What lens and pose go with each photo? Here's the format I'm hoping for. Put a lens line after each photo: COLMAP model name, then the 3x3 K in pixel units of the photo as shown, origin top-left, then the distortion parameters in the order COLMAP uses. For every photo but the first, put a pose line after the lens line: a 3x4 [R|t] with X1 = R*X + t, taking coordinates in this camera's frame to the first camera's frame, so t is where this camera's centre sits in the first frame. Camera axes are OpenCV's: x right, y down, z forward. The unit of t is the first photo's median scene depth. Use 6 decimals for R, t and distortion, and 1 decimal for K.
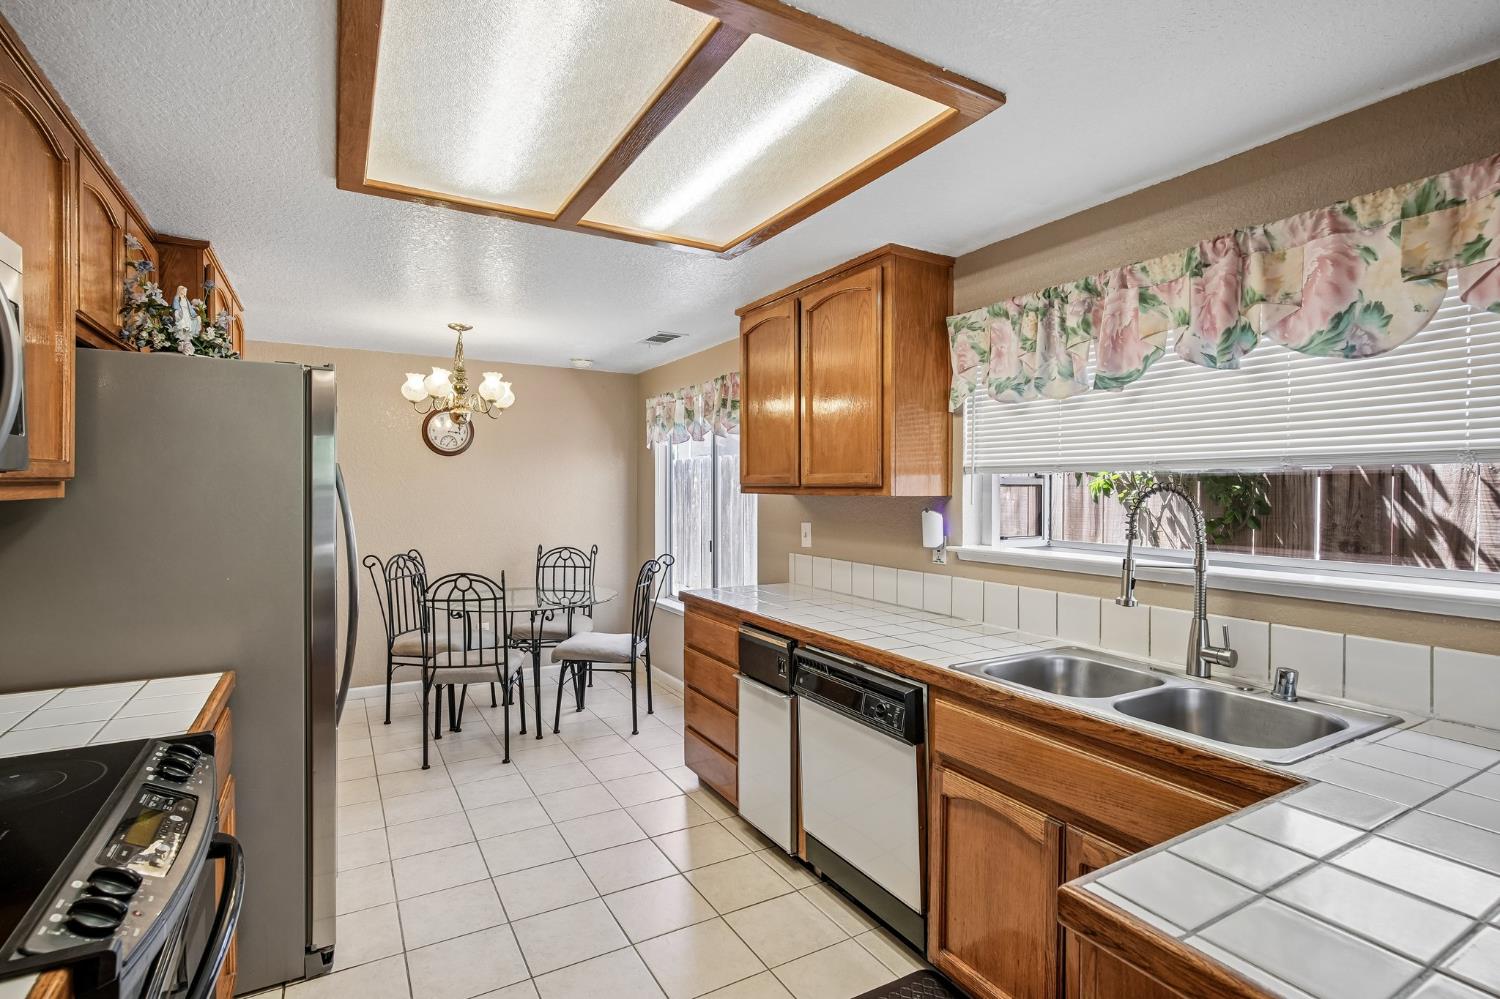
lens RADIAL K [[722.7, 0, 745.1], [0, 722.7, 491.9], [0, 0, 1]] dist [-0.009278, 0.006017]
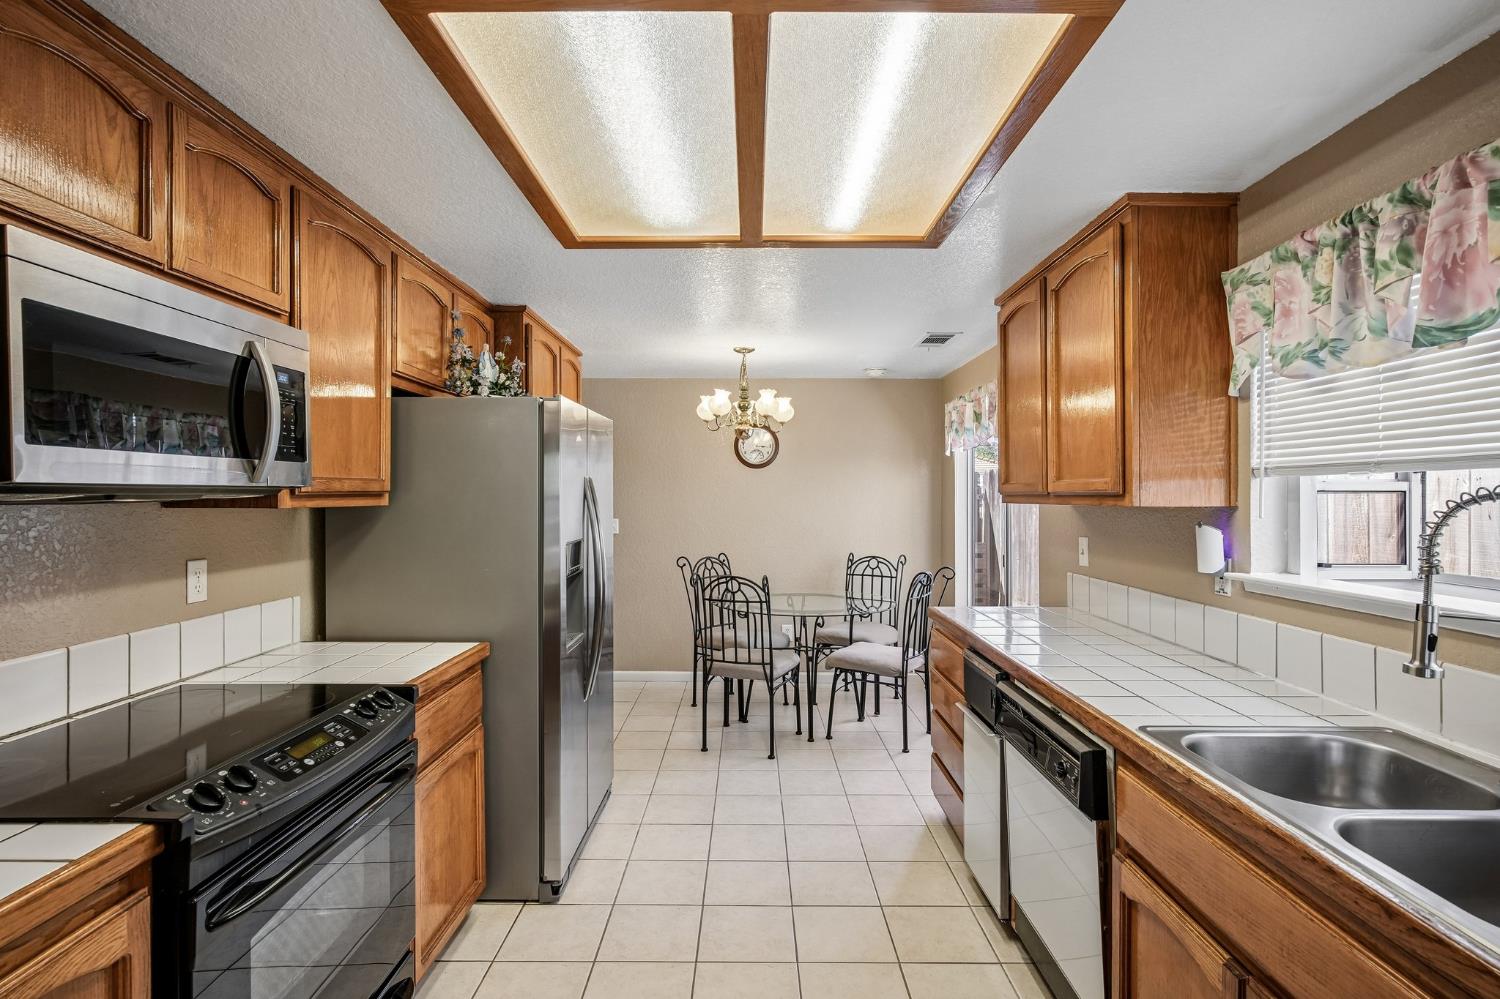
lens RADIAL K [[722.7, 0, 744.9], [0, 722.7, 493.9], [0, 0, 1]] dist [-0.009278, 0.006017]
pose [[0.864117, -0.005445, -0.503261, 0.227862], [0.000292, 0.999947, -0.010318, 0.000052], [0.503290, 0.008768, 0.864073, 0.089164]]
